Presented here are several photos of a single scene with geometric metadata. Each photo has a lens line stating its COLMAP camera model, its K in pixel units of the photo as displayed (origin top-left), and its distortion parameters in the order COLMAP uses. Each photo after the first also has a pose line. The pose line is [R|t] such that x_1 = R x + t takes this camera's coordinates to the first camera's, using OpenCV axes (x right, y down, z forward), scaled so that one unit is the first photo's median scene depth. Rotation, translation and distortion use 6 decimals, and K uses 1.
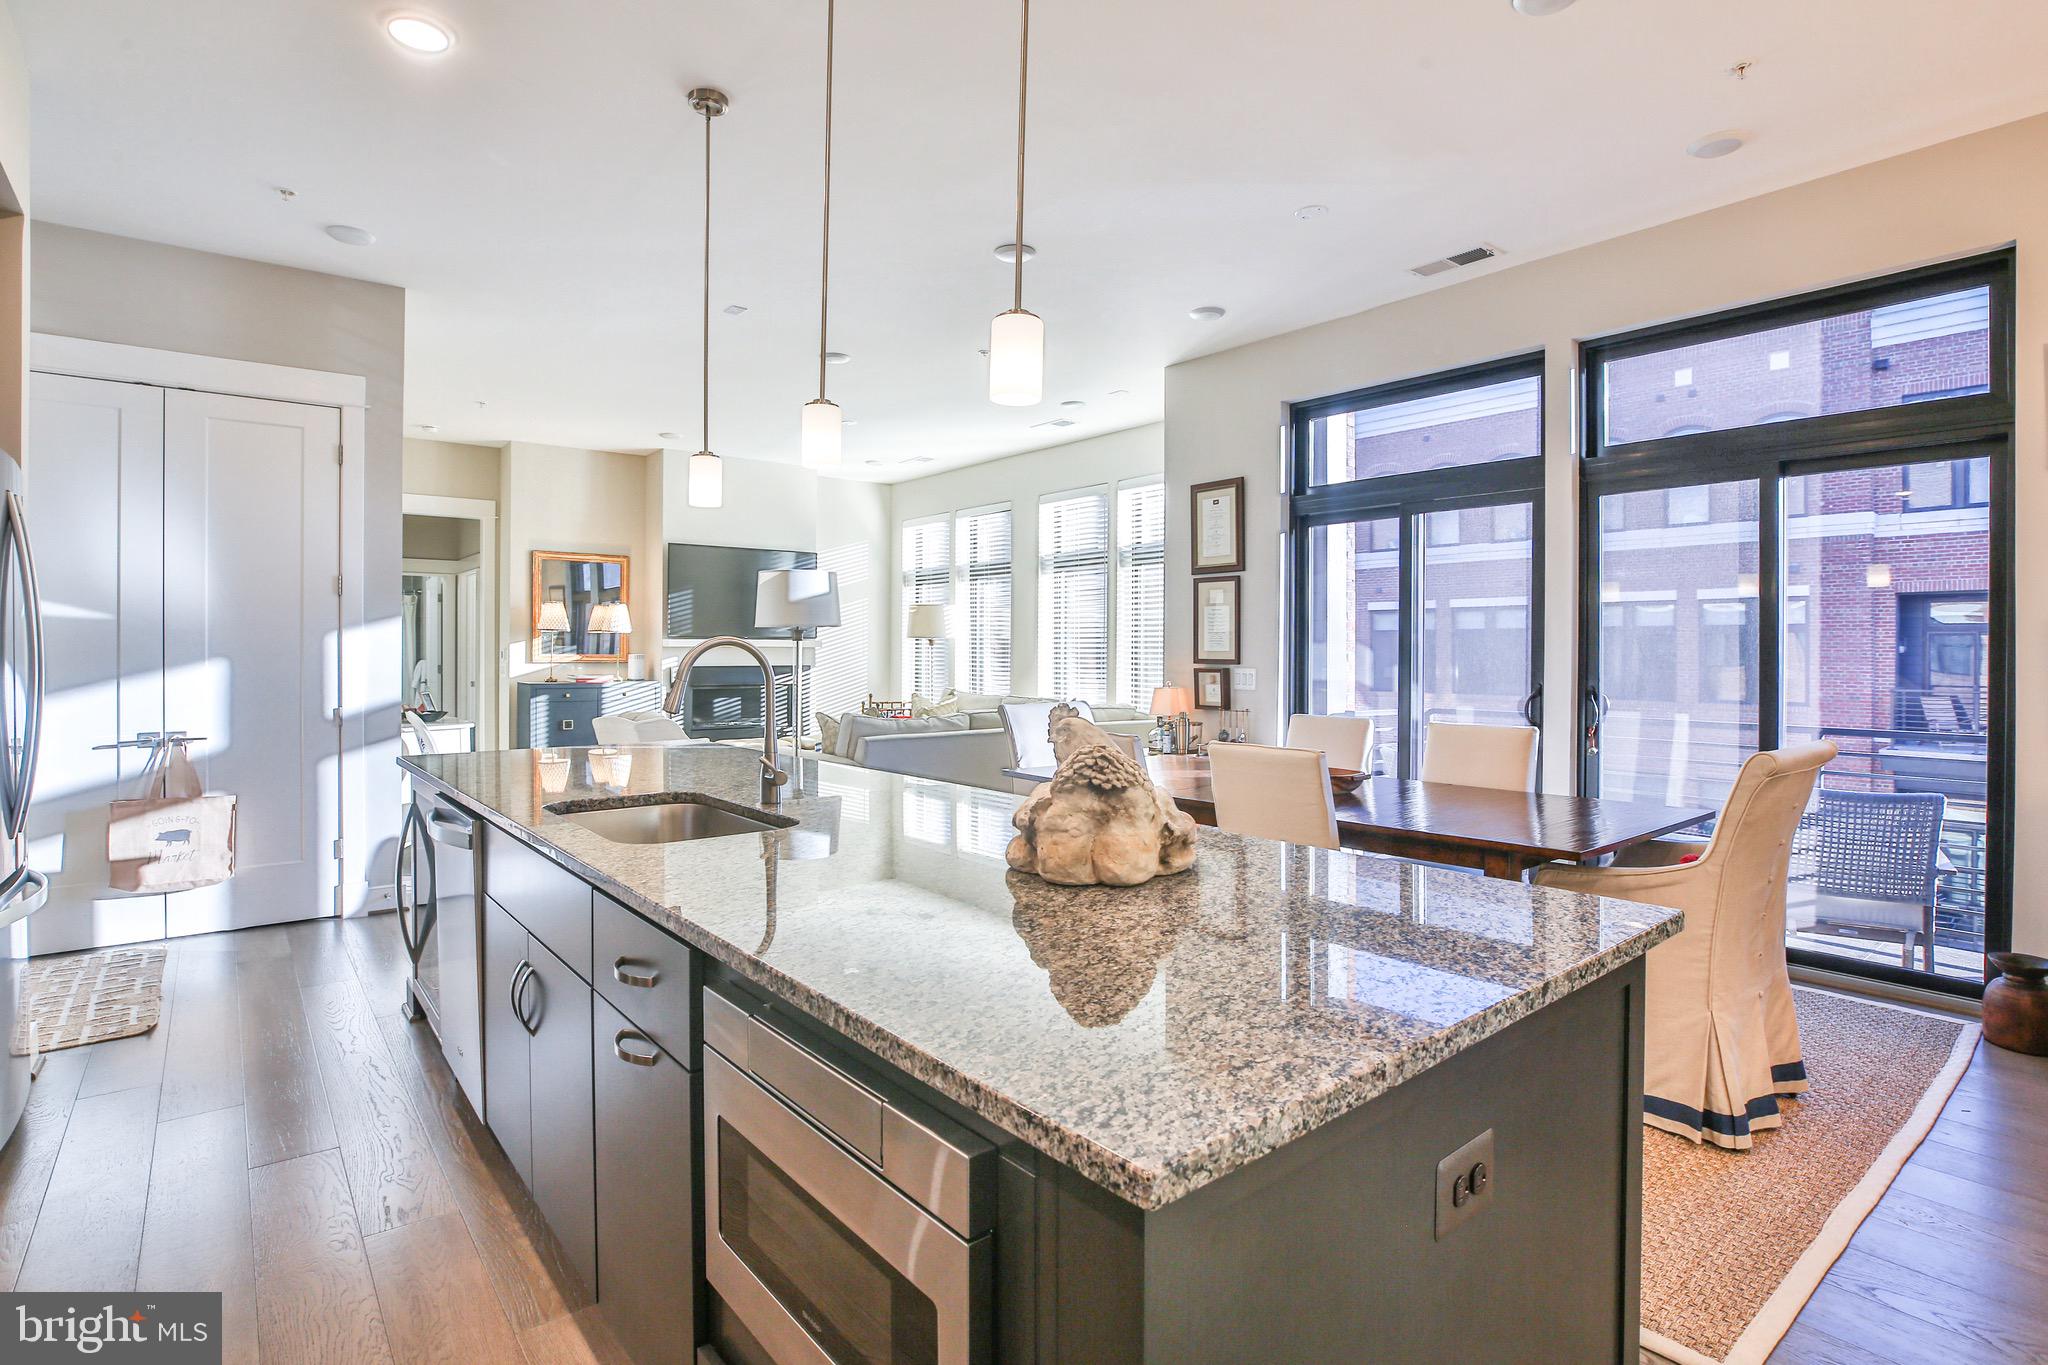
lens RADIAL K [[1014.5, 0, 1020.9], [0, 1014.5, 661.9], [0, 0, 1]] dist [-0.020691, 0.000440]
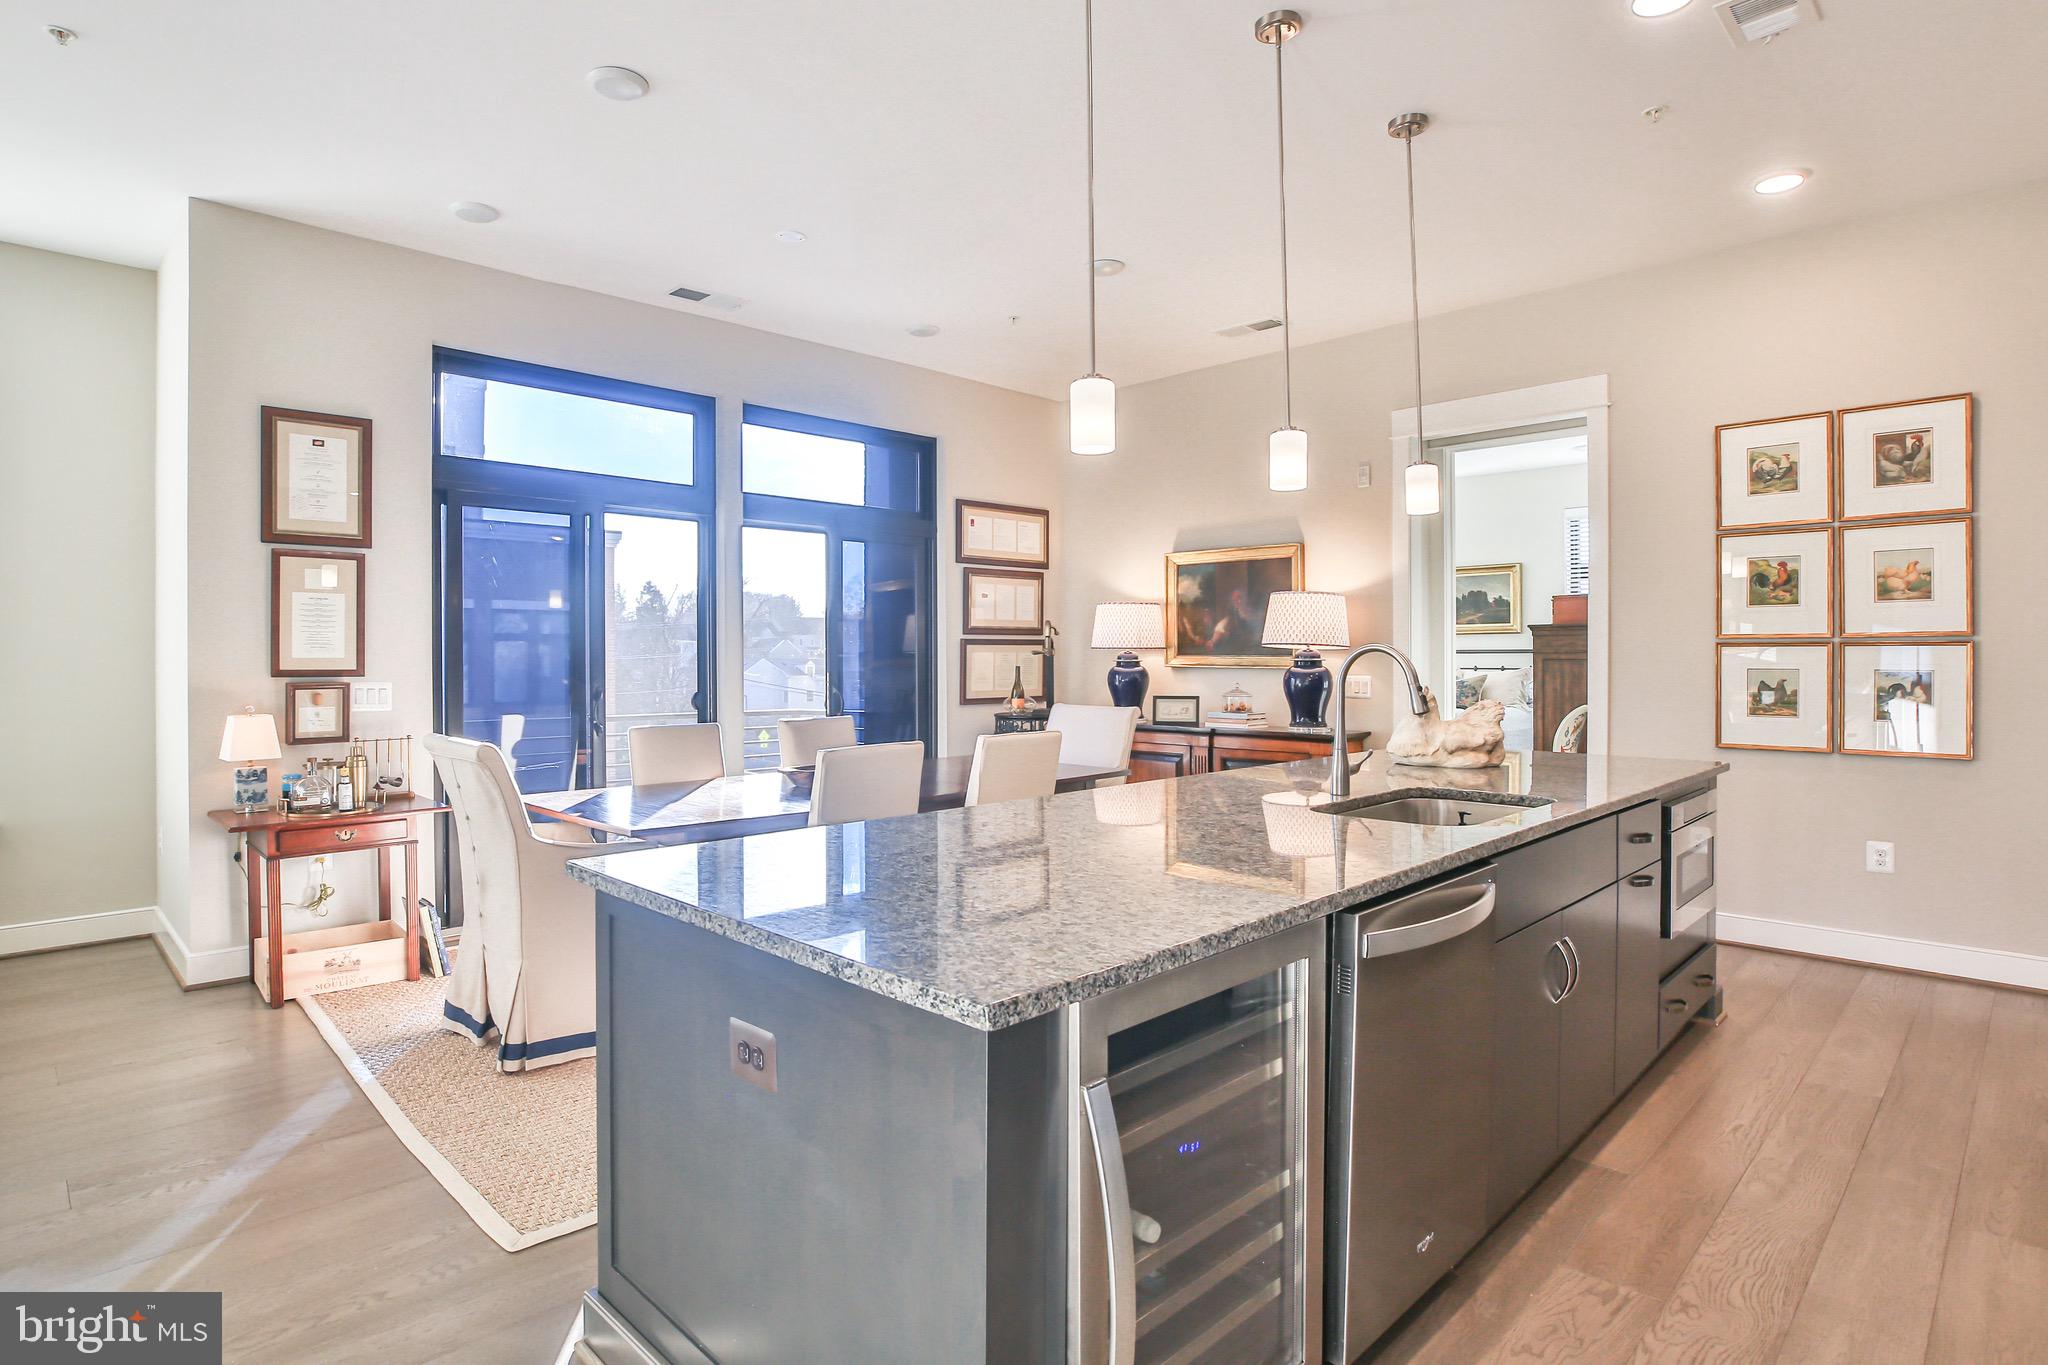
lens RADIAL K [[1066.7, 0, 961.7], [0, 1066.7, 665.6], [0, 0, 1]] dist [-0.024438, -0.000228]
pose [[-0.082578, -0.011480, 0.996519, -0.561985], [0.009138, 0.999883, 0.012276, -0.010767], [-0.996543, 0.010120, -0.082463, 0.622041]]
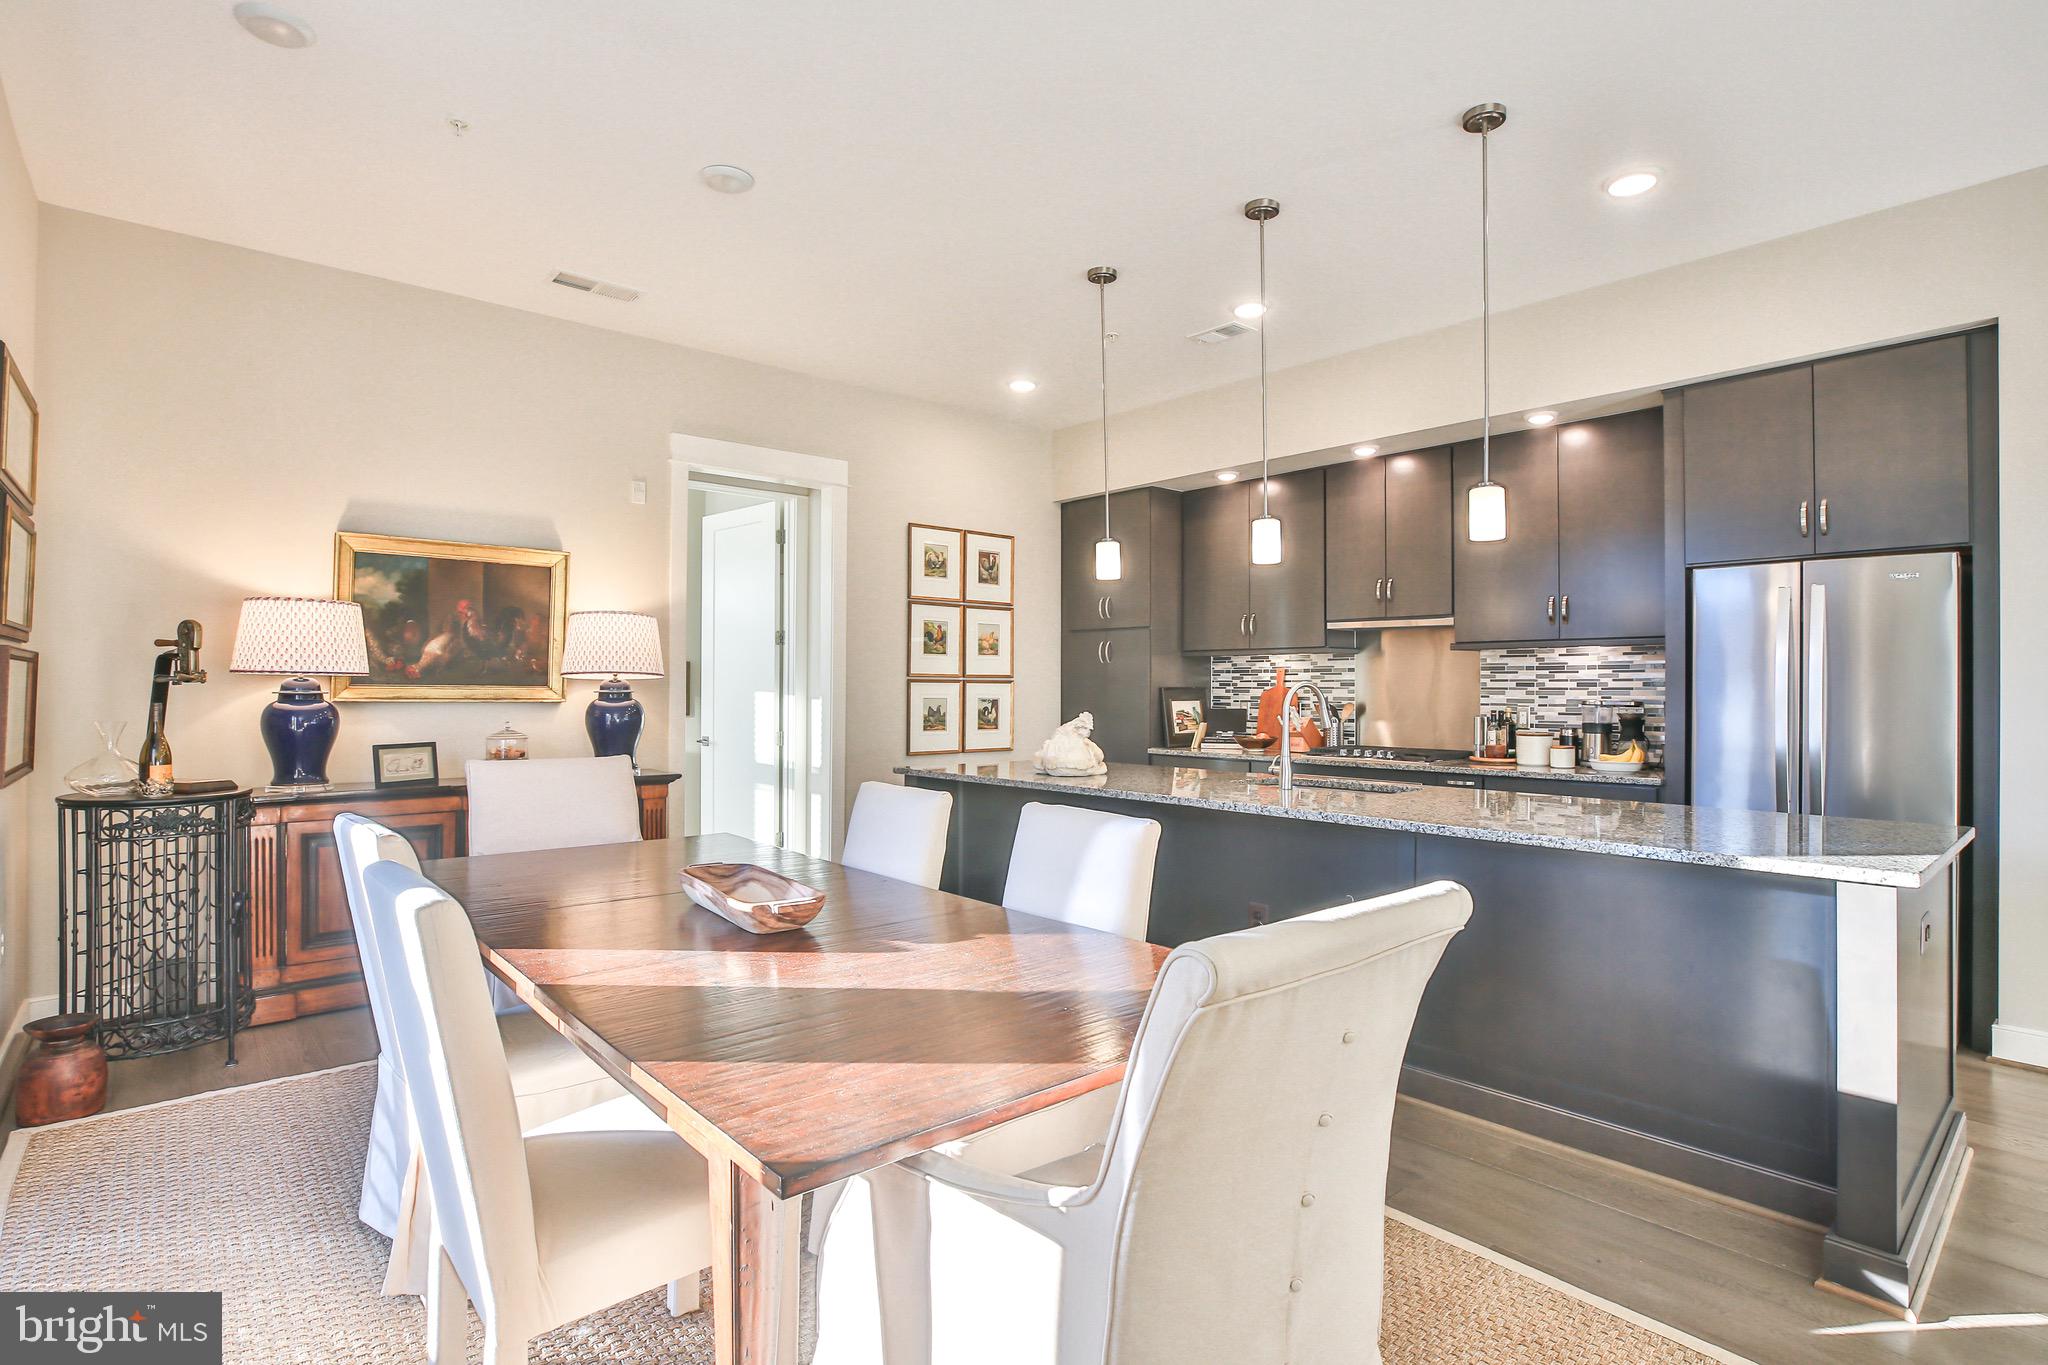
lens RADIAL K [[1014.5, 0, 1020.9], [0, 1014.5, 661.9], [0, 0, 1]] dist [-0.020691, 0.000440]
pose [[-0.999160, -0.008996, -0.039982, 0.089278], [-0.008247, 0.999788, -0.018857, -0.012267], [0.040143, -0.018511, -0.999022, 1.036754]]
